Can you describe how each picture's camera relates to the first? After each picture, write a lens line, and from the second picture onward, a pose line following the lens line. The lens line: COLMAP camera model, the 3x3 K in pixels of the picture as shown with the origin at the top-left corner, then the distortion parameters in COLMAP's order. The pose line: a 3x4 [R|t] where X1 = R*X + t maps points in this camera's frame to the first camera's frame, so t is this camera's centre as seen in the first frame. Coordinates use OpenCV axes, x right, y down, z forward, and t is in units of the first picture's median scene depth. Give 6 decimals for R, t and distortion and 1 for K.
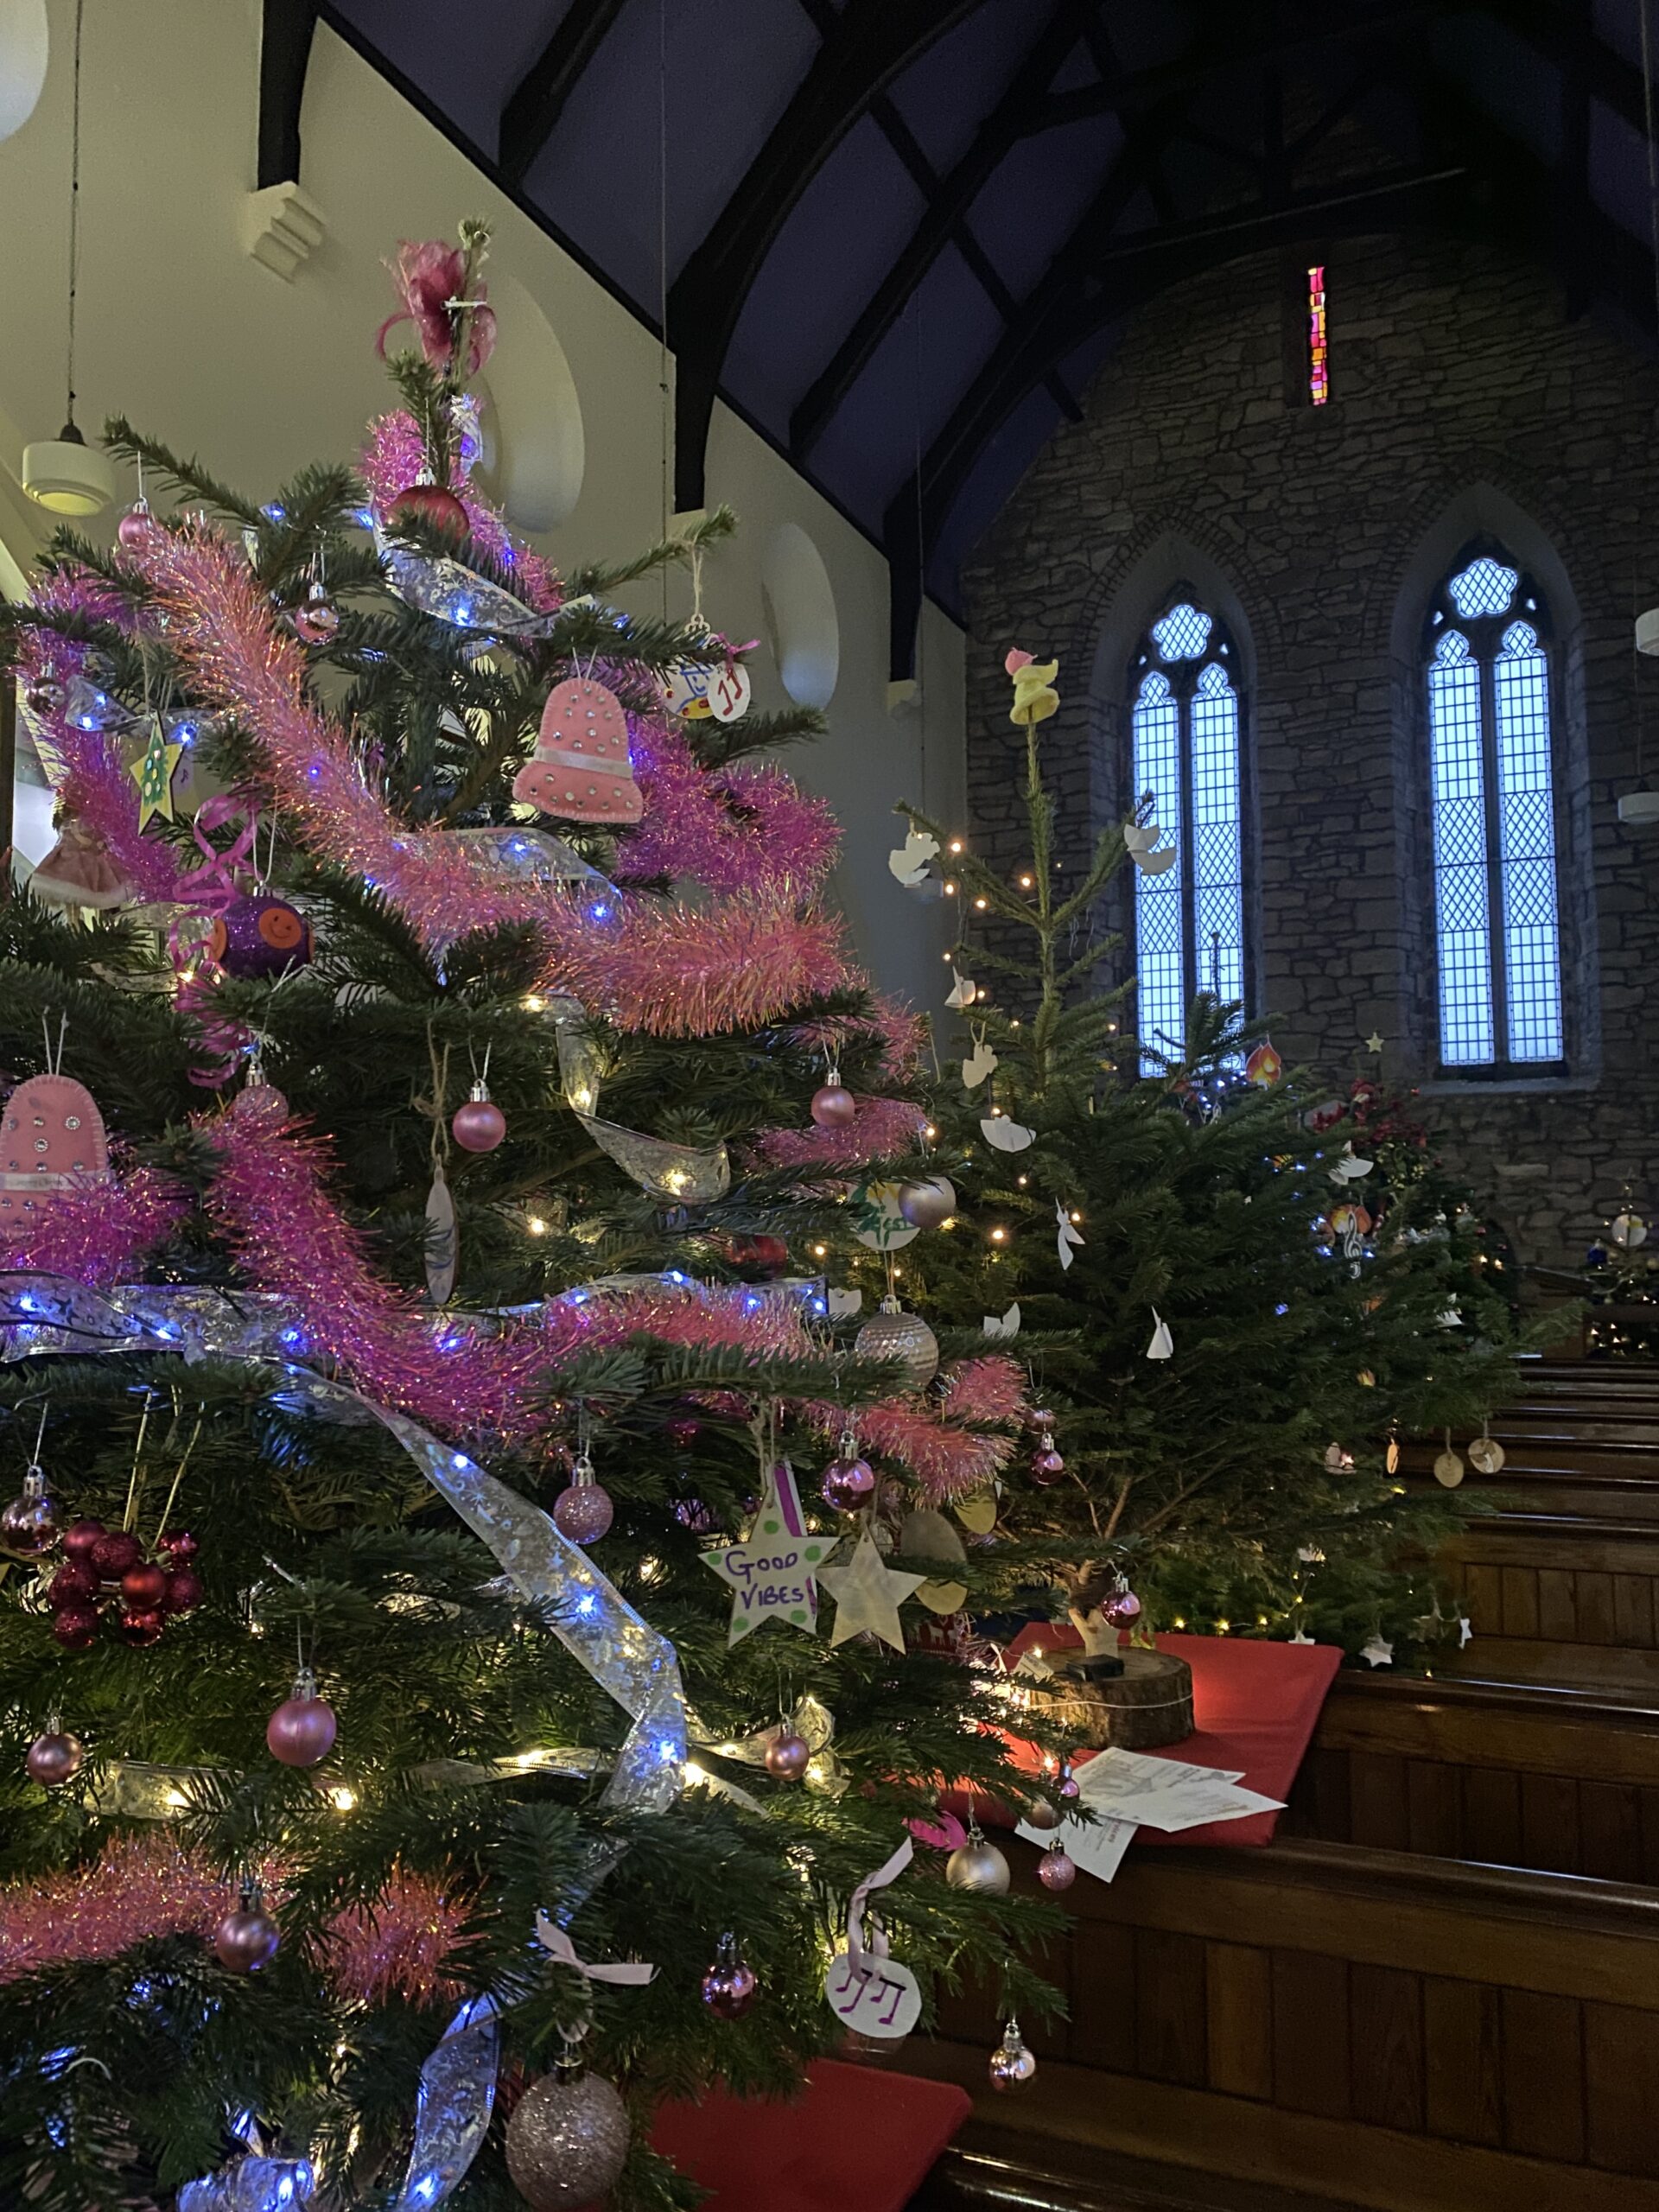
lens RADIAL K [[1689.3, 0, 836.0], [0, 1689.3, 1066.9], [0, 0, 1]] dist [0.097149, -0.196100]
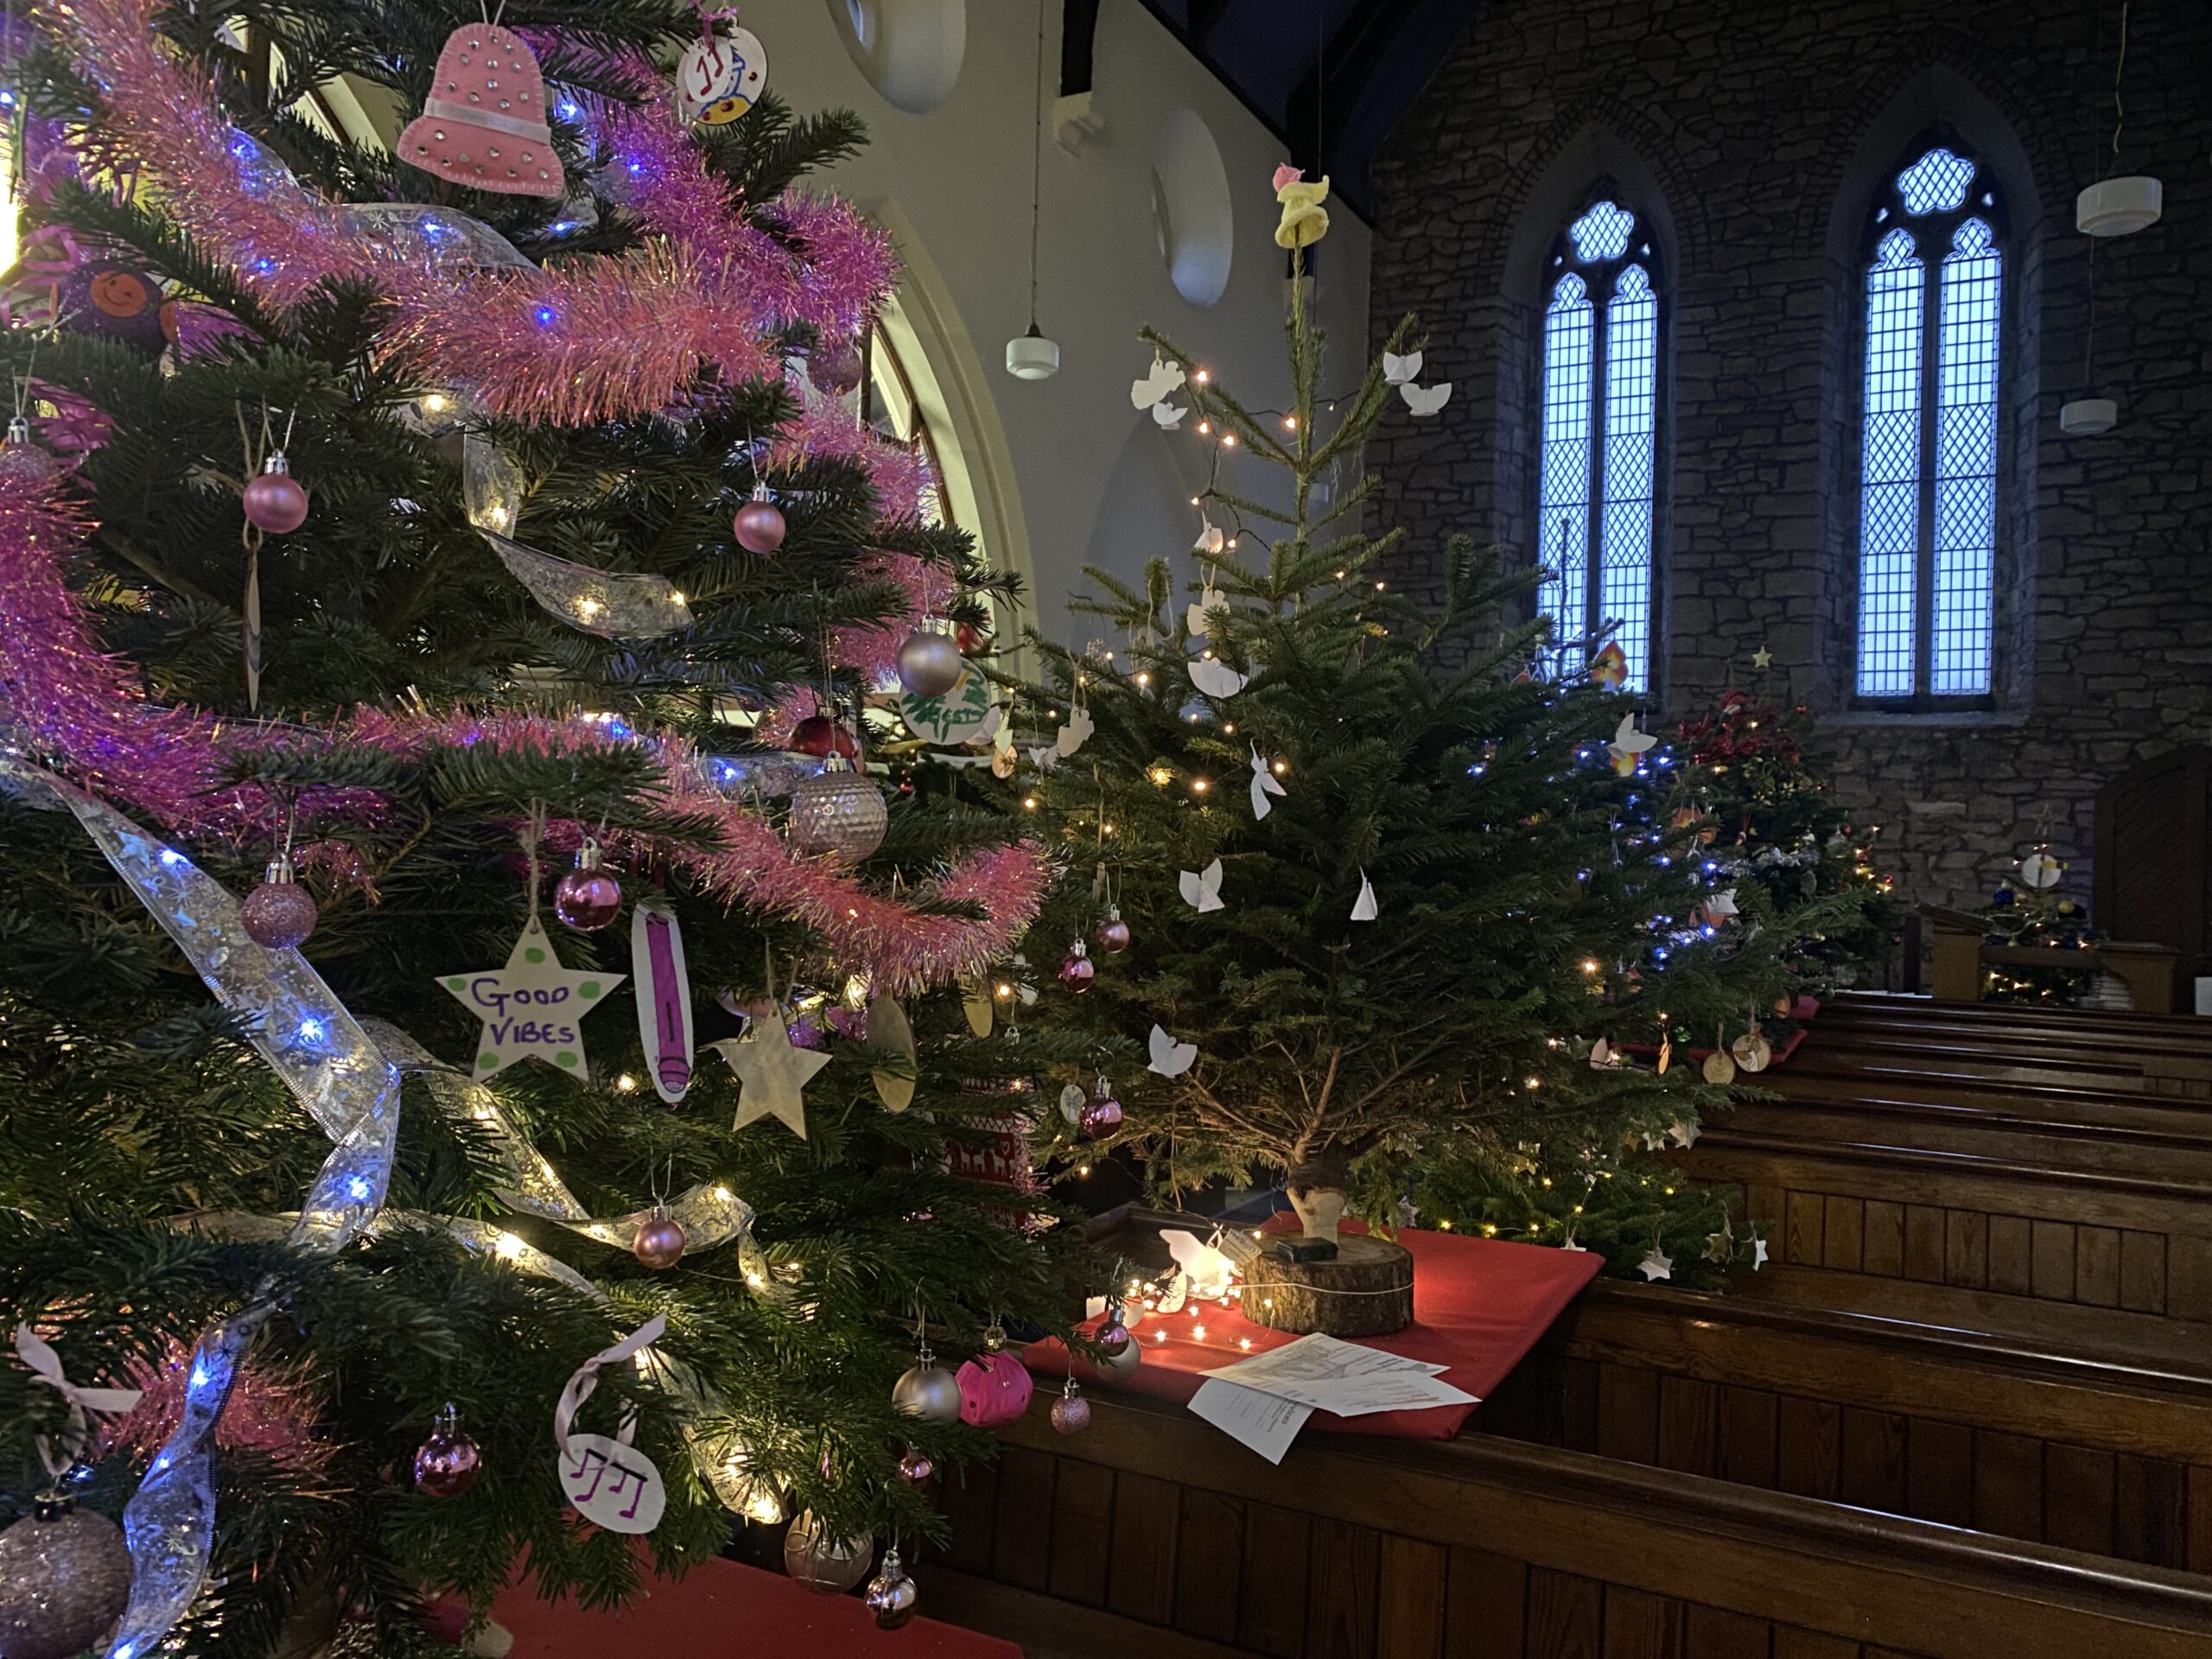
lens RADIAL K [[1709.5, 0, 1084.1], [0, 1709.5, 791.6], [0, 0, 1]] dist [-0.027759, 0.098238]
pose [[0.994717, 0.036686, -0.095876, 0.020790], [-0.030984, 0.997699, 0.060307, 0.008331], [0.097868, -0.057018, 0.993565, 0.011416]]
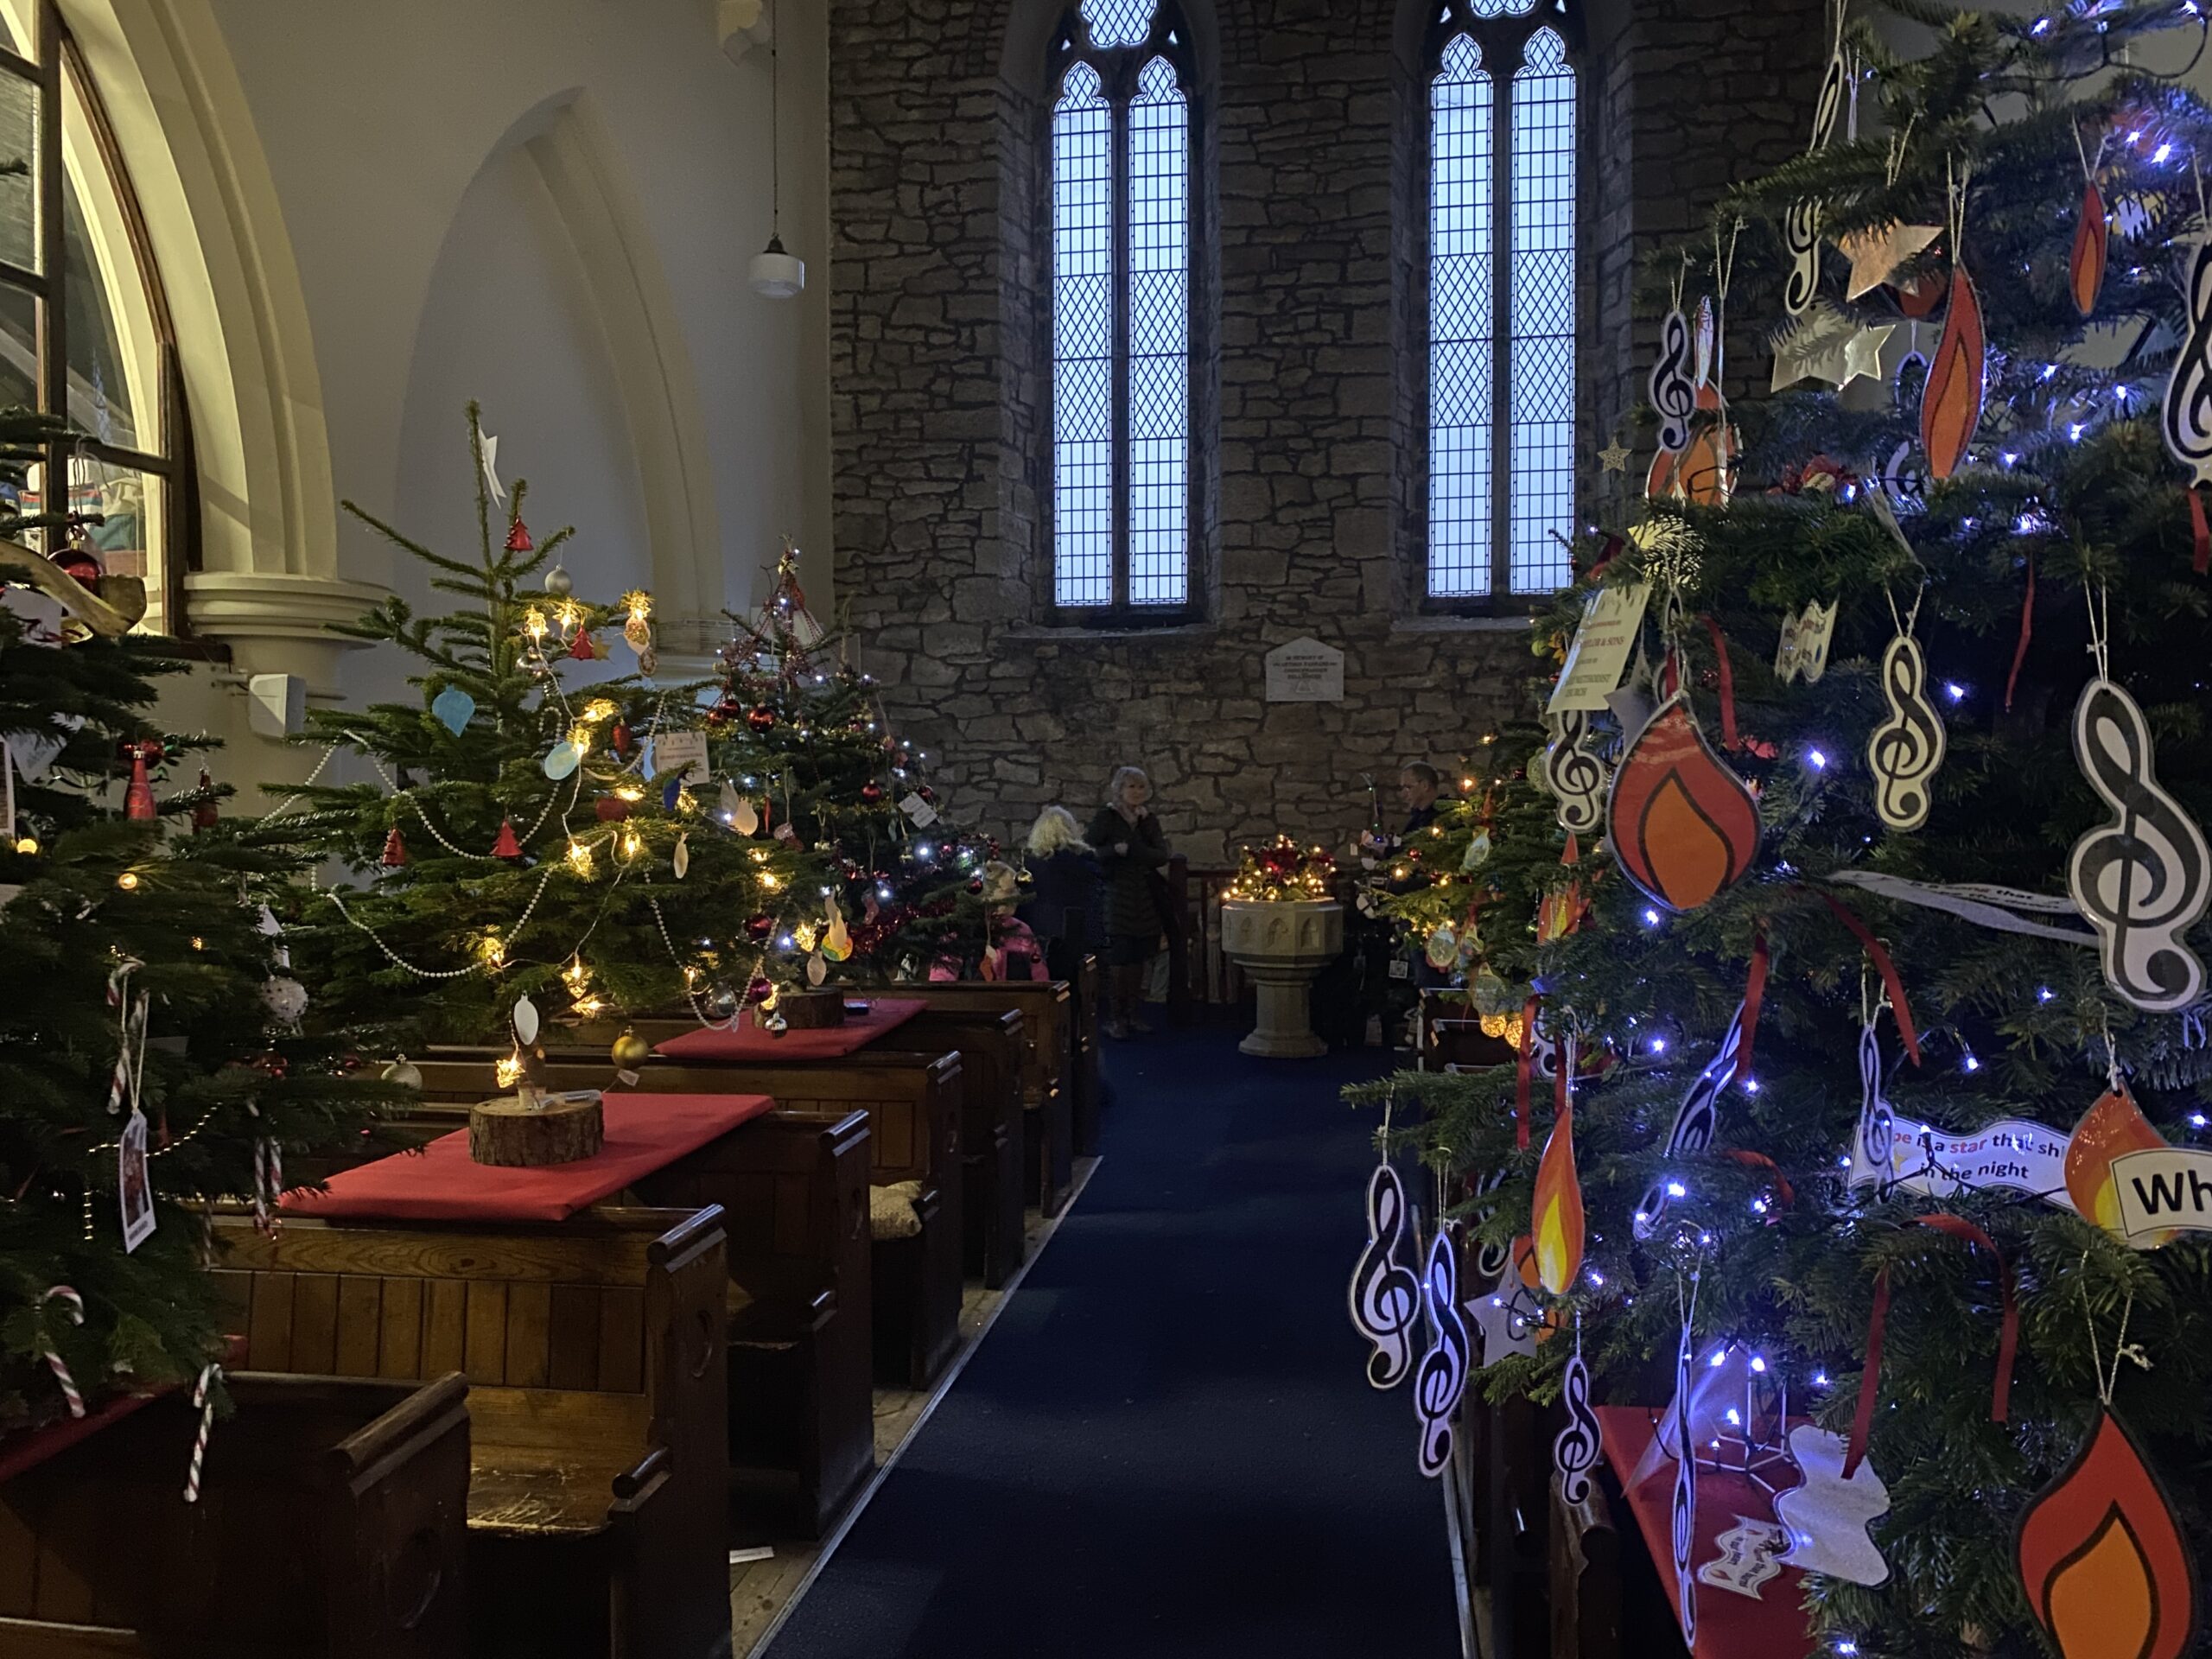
lens RADIAL K [[1646.5, 0, 1082.2], [0, 1646.5, 833.5], [0, 0, 1]] dist [0.049533, -0.174844]
pose [[0.970390, -0.001624, 0.241540, 0.012211], [-0.026417, 0.993265, 0.112809, 0.026056], [-0.240096, -0.115849, 0.963812, 0.283138]]
